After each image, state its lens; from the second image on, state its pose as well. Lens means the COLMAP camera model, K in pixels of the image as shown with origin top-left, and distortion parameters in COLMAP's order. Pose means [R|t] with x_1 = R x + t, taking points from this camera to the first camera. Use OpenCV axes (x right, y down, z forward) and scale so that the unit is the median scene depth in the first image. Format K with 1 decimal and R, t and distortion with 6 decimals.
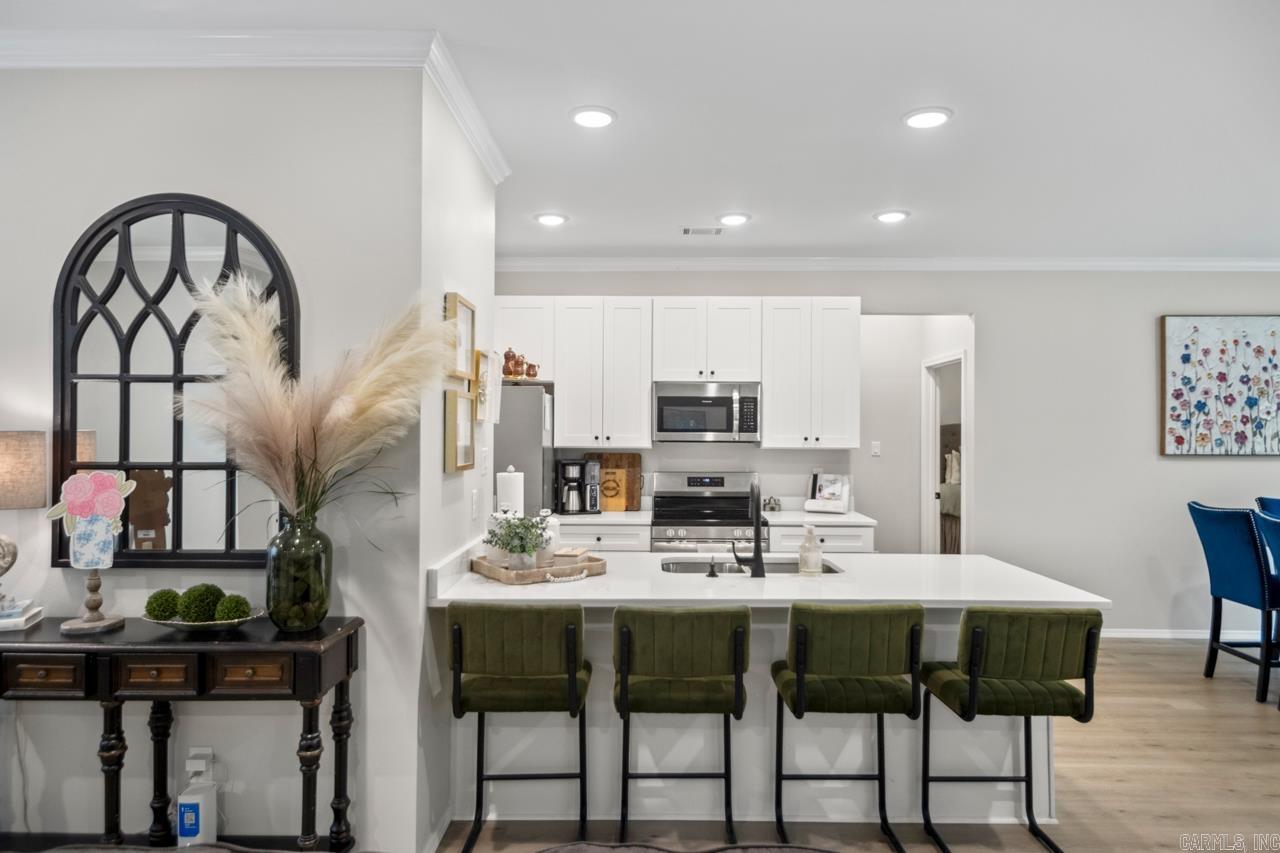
lens RADIAL K [[743.3, 0, 640.0], [0, 743.3, 426.5], [0, 0, 1]] dist [0.023754, -0.000114]
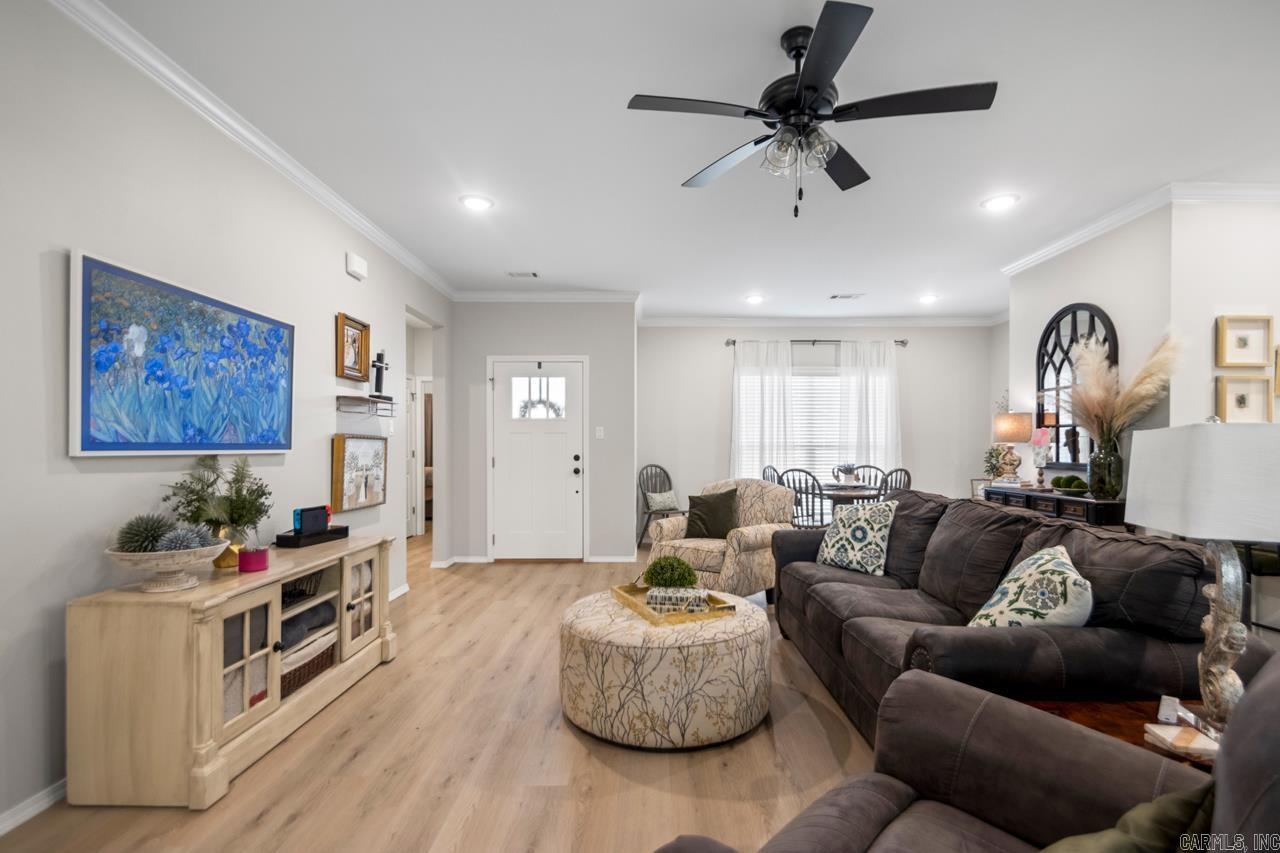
lens RADIAL K [[597.5, 0, 649.5], [0, 597.5, 444.3], [0, 0, 1]] dist [0.026306, -0.000229]
pose [[0.017285, -0.009531, -0.999805, 0.496735], [0.005162, 0.999942, -0.009443, 0.050954], [0.999837, -0.004998, 0.017333, -0.127267]]
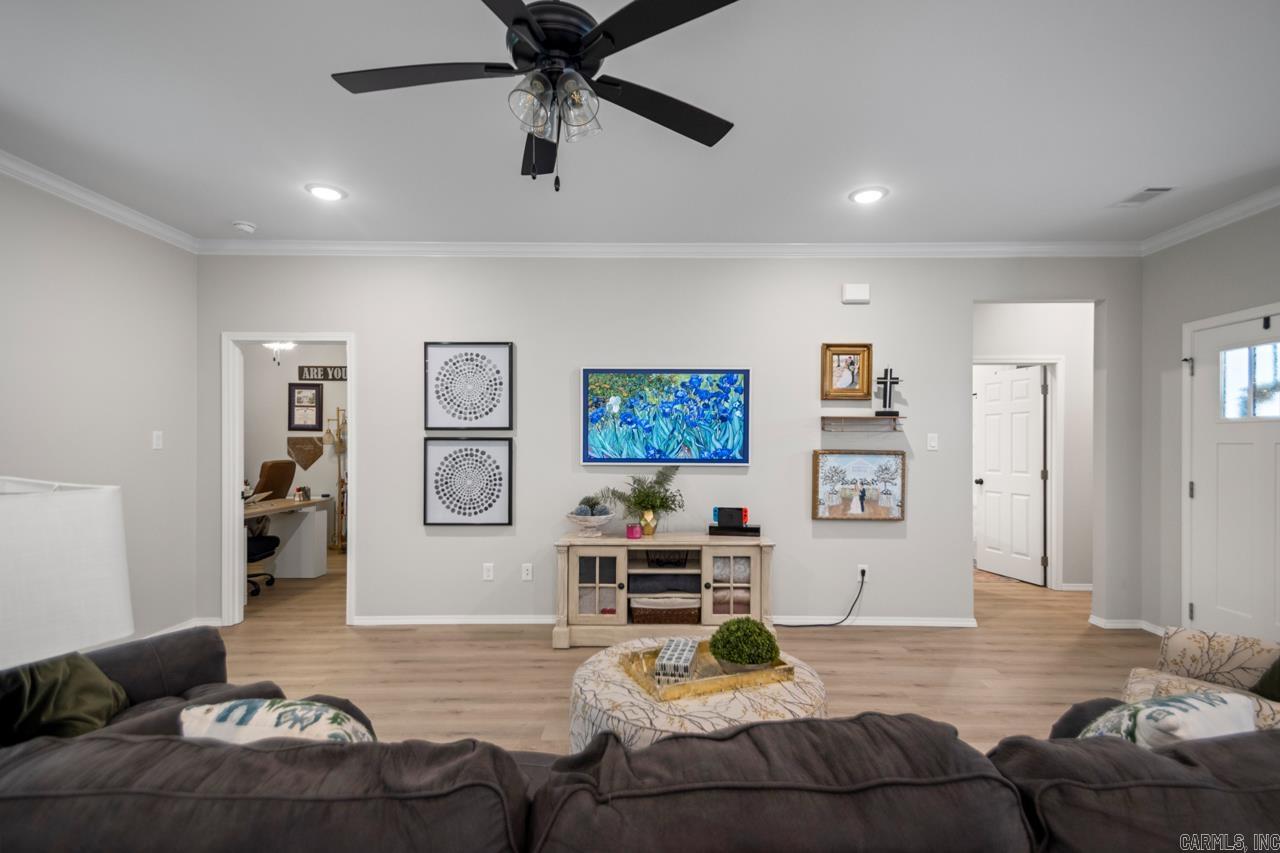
lens RADIAL K [[597.5, 0, 649.5], [0, 597.5, 444.3], [0, 0, 1]] dist [0.026306, -0.000229]
pose [[-0.999785, -0.010288, -0.018020, 0.055422], [-0.010218, 0.999940, -0.003965, 0.029186], [0.018060, -0.003780, -0.999830, 0.291462]]
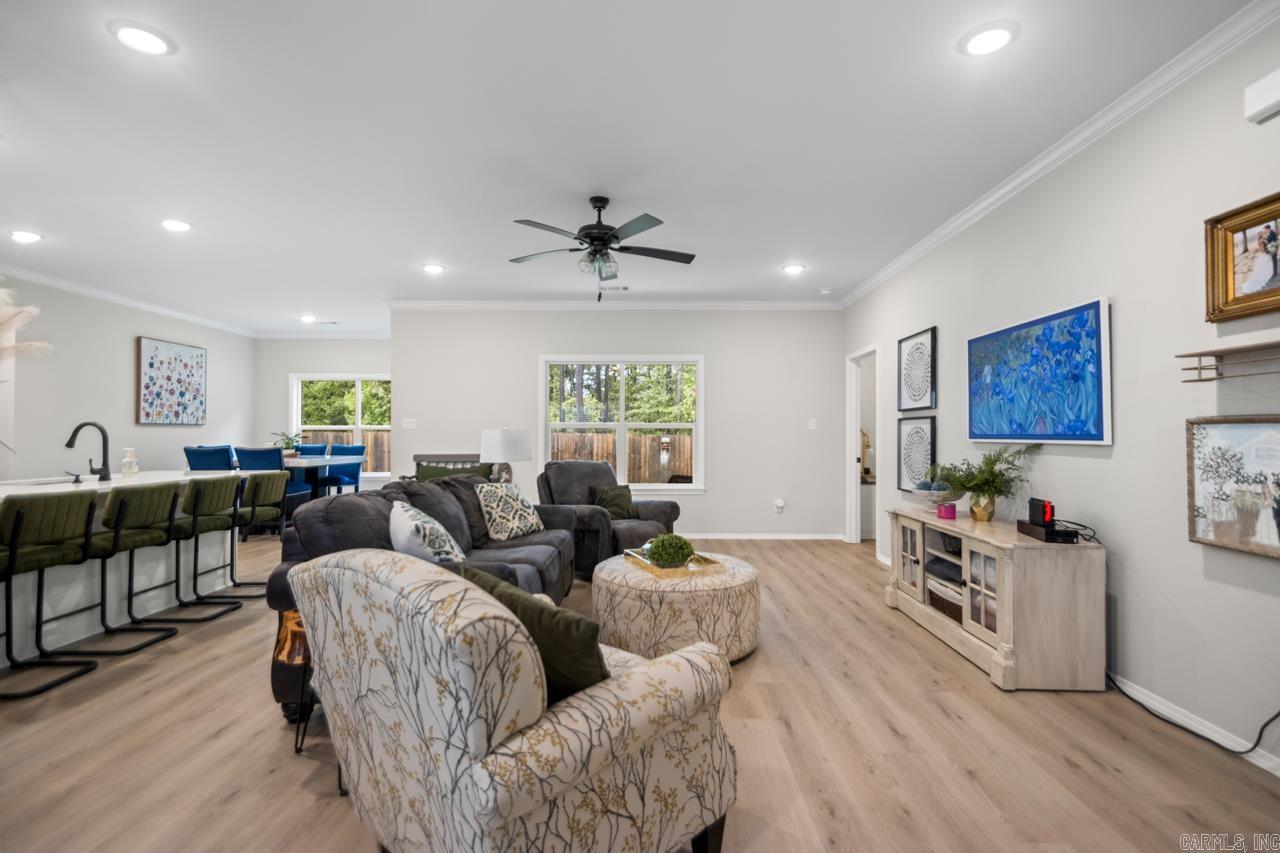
lens RADIAL K [[590.3, 0, 640.0], [0, 590.3, 426.5], [0, 0, 1]] dist [0.024876, -0.000164]
pose [[0.001508, 0.008729, 0.999961, -0.584129], [-0.009710, 0.999915, -0.008714, 0.045111], [-0.999952, -0.009697, 0.001592, -0.071344]]
